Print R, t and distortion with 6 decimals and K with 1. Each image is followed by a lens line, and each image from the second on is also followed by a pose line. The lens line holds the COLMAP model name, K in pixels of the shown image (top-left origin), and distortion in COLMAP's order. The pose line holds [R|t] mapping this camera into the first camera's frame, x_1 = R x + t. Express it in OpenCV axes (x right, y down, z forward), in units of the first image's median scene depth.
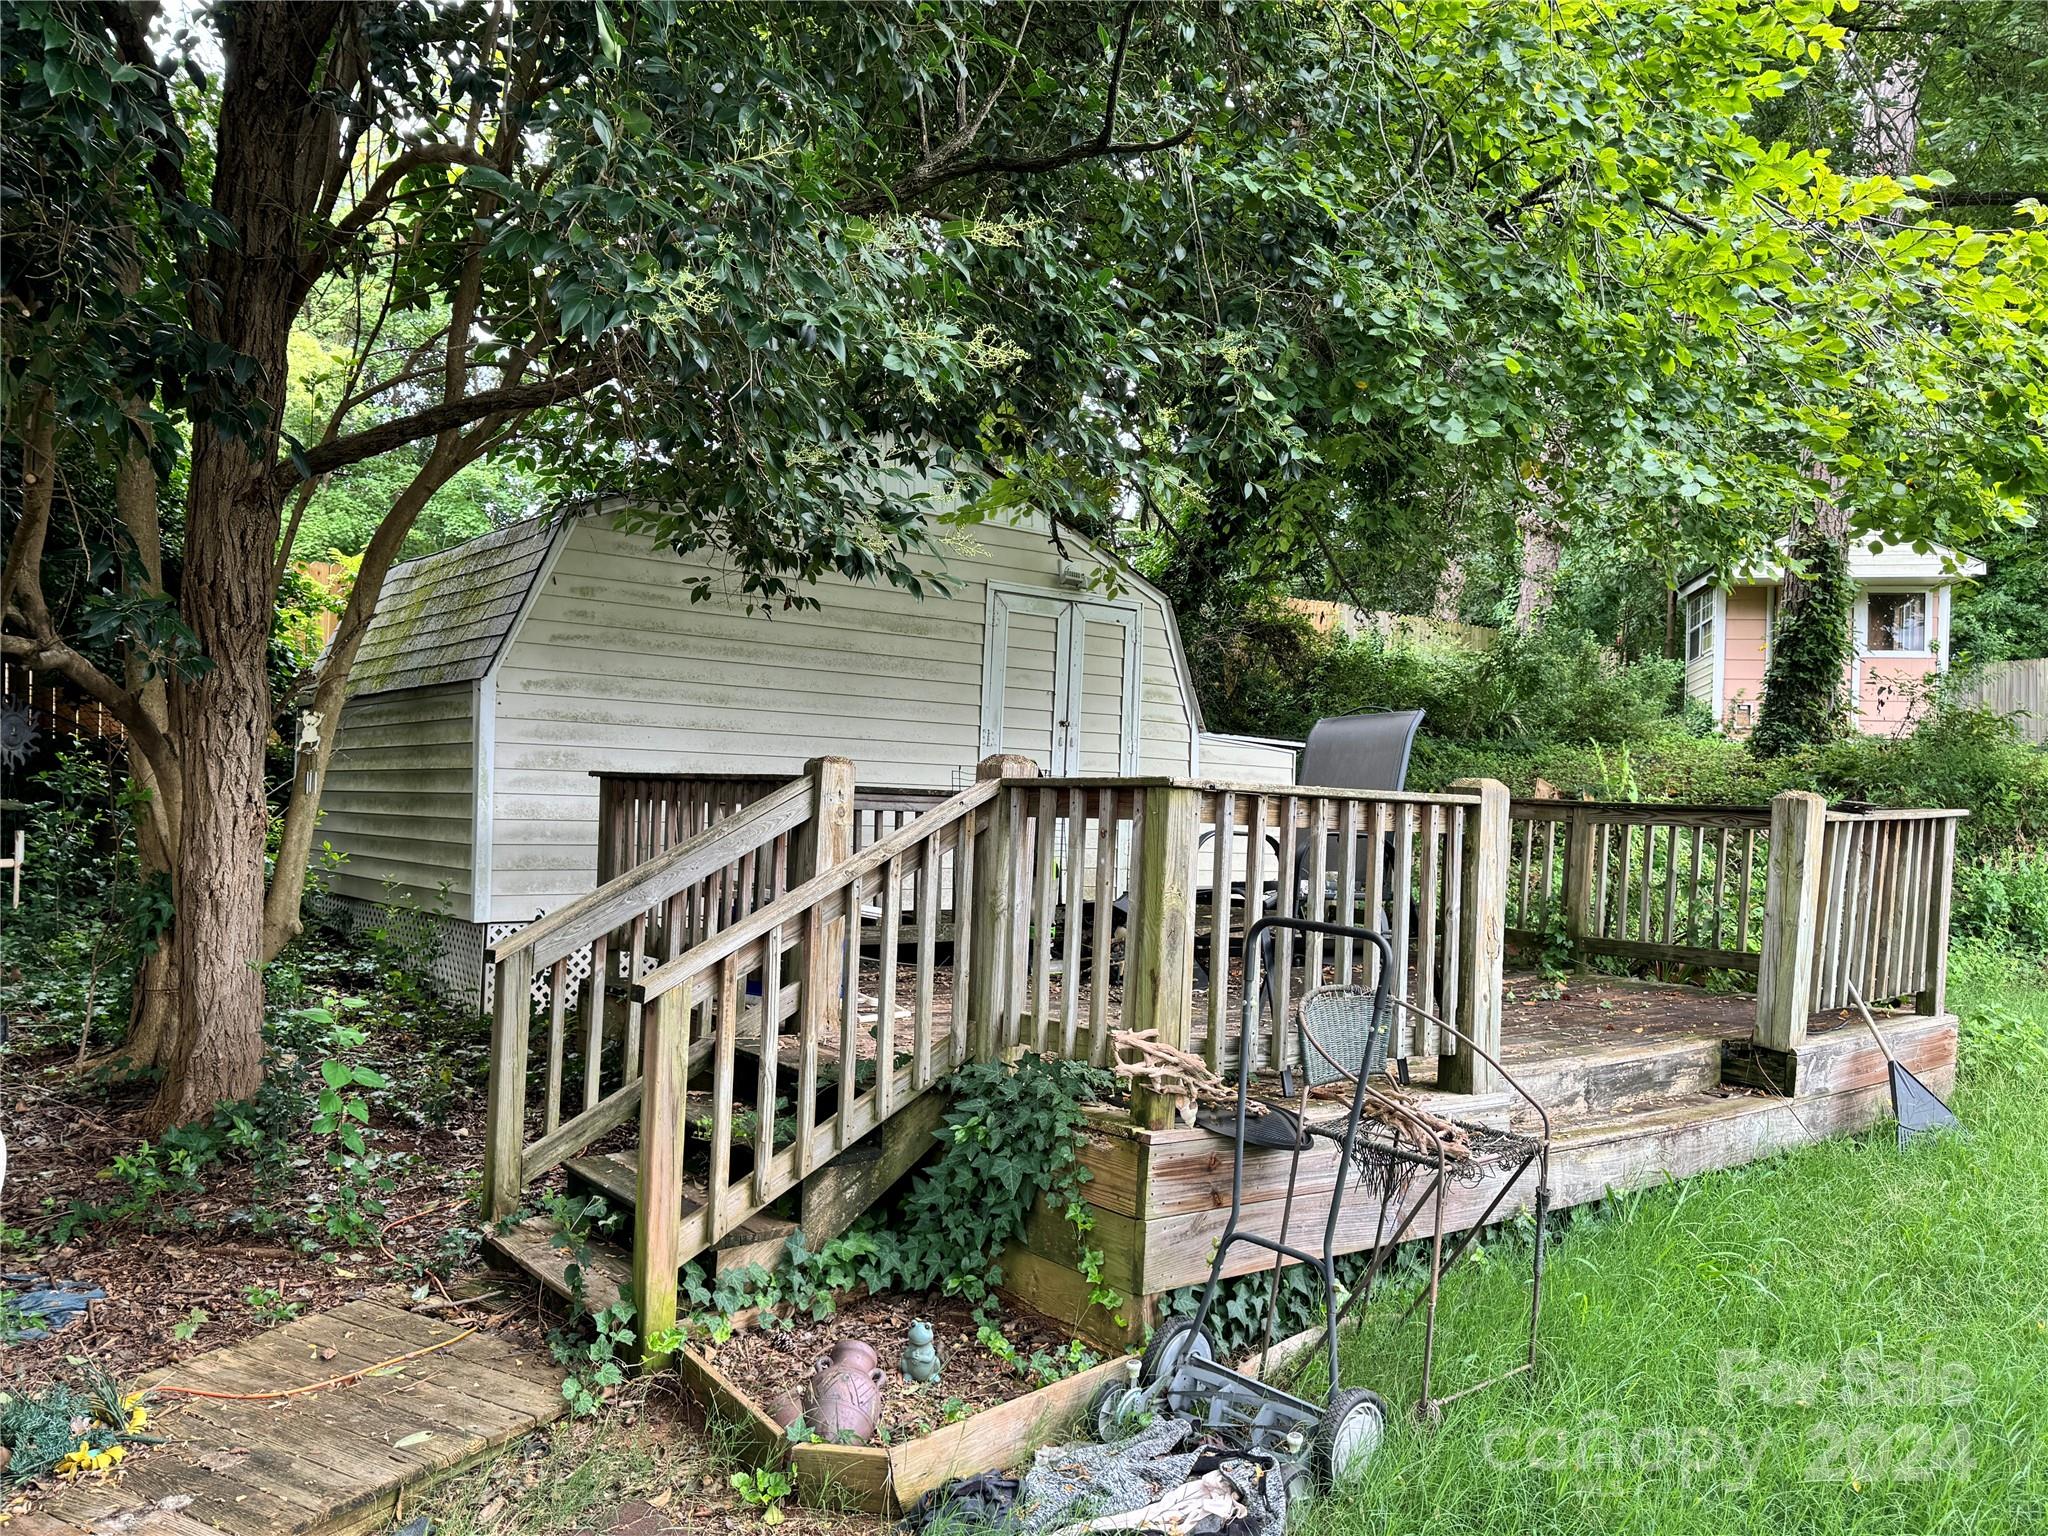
lens RADIAL K [[1556.7, 0, 1004.1], [0, 1556.7, 761.4], [0, 0, 1]] dist [0.074871, -0.004374]
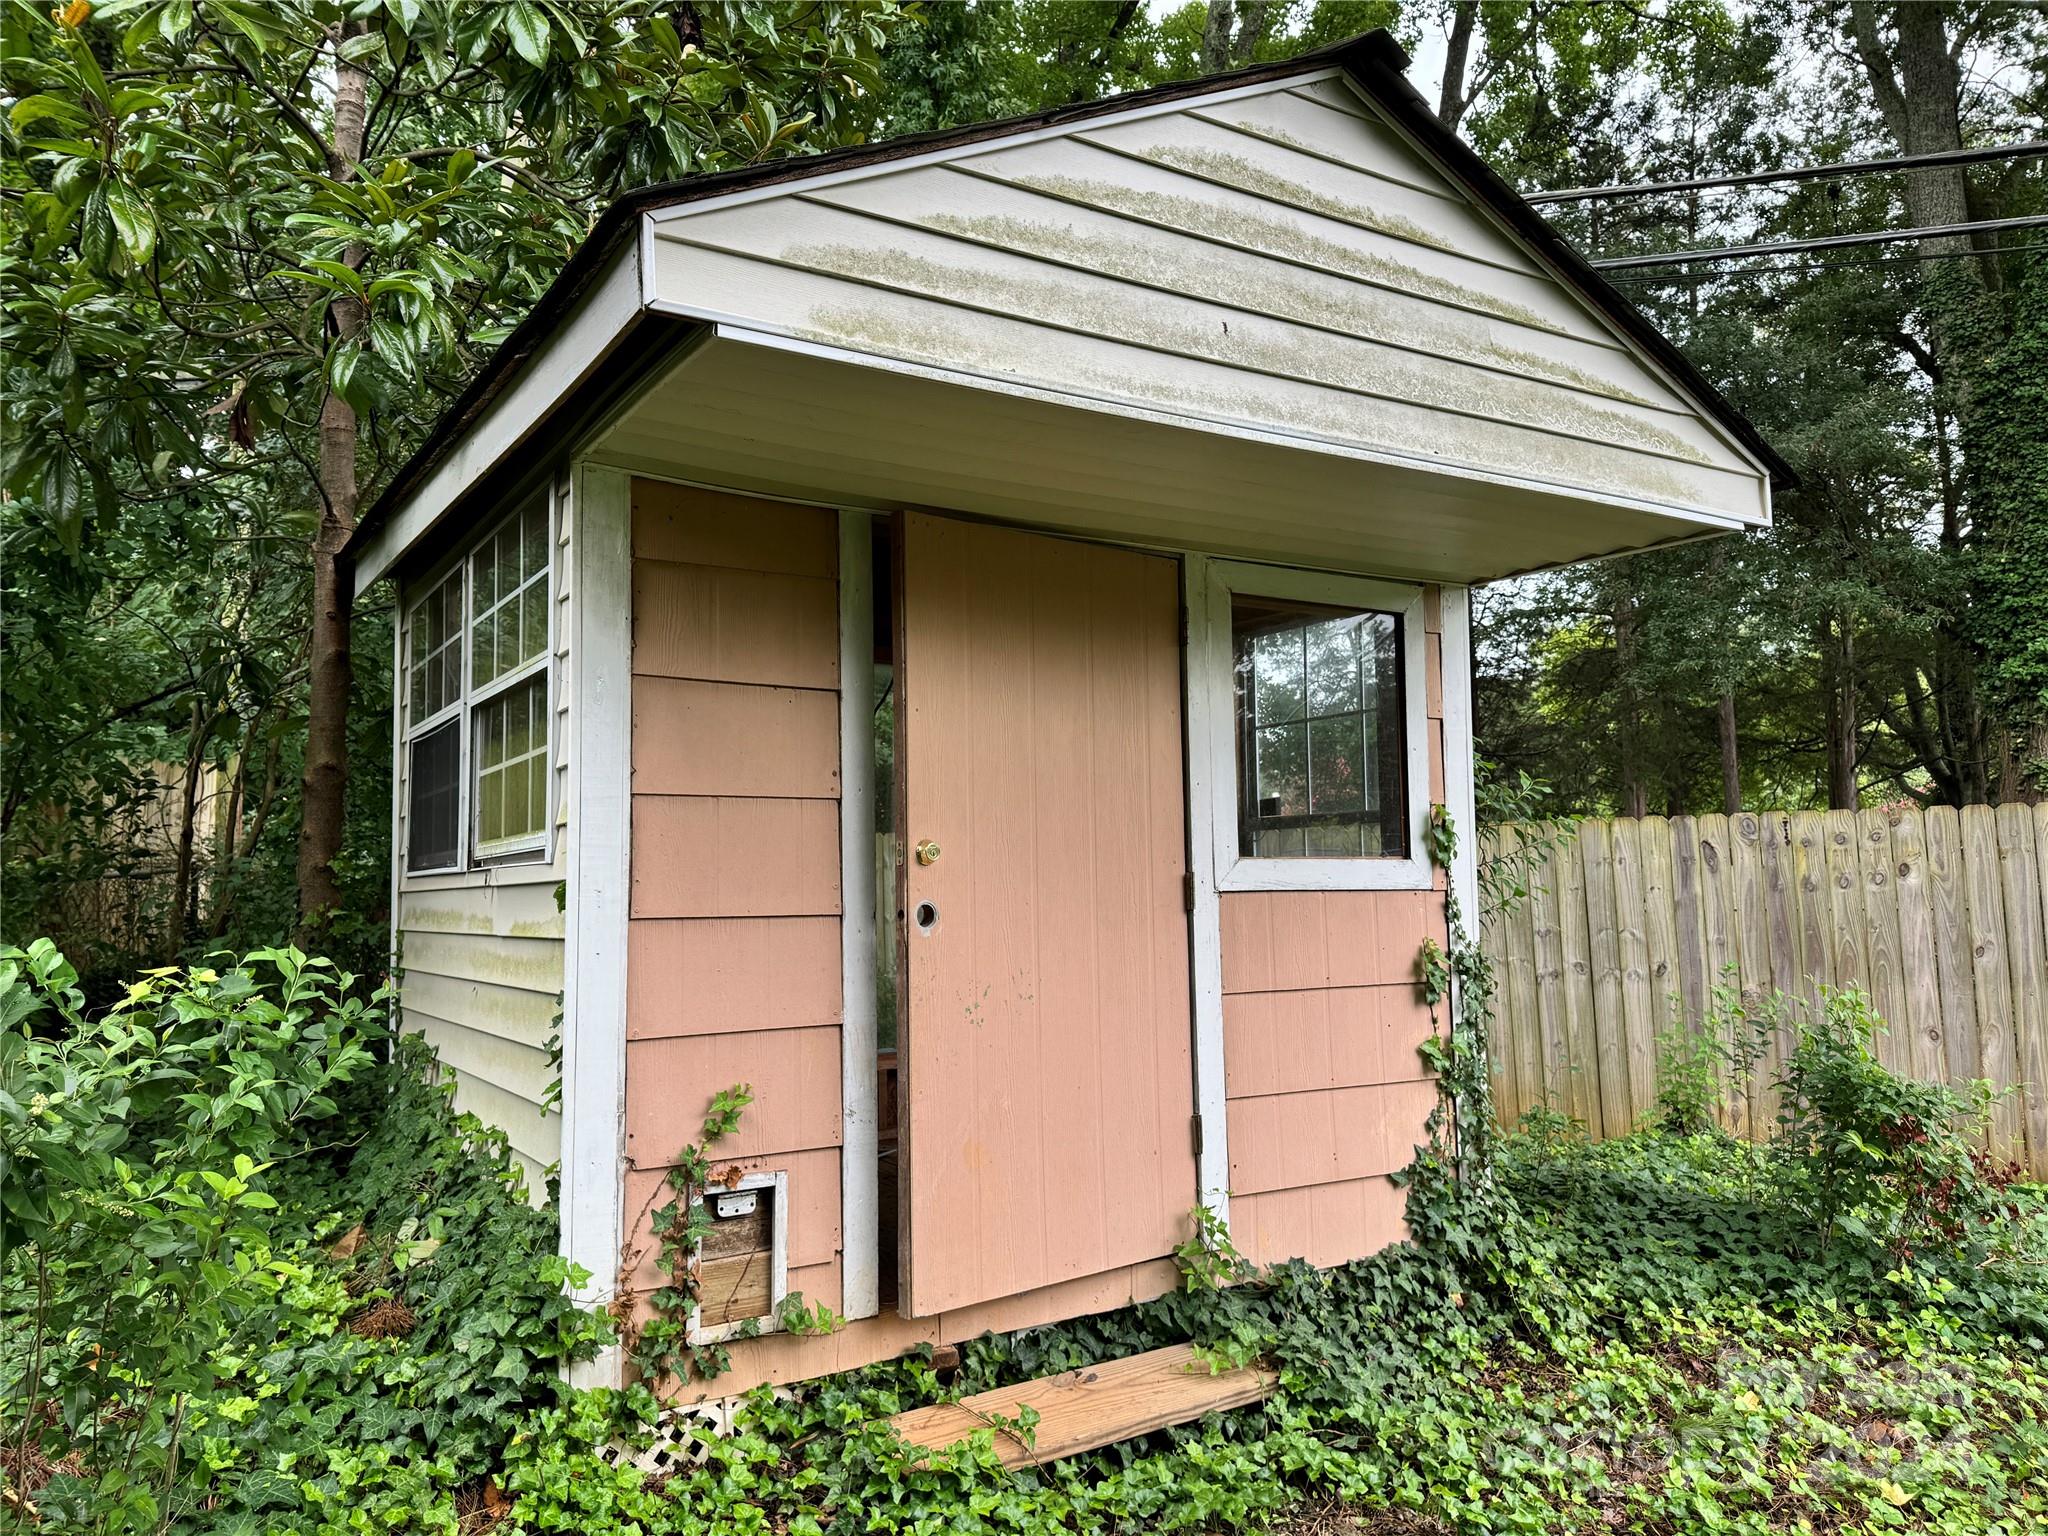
lens RADIAL K [[1452.7, 0, 1023.4], [0, 1452.7, 769.2], [0, 0, 1]] dist [0.055317, -0.002897]
pose [[0.687300, 0.020258, 0.726091, 0.367097], [0.027056, 0.998203, -0.053460, -0.068747], [-0.725870, 0.056388, 0.685517, 0.849989]]
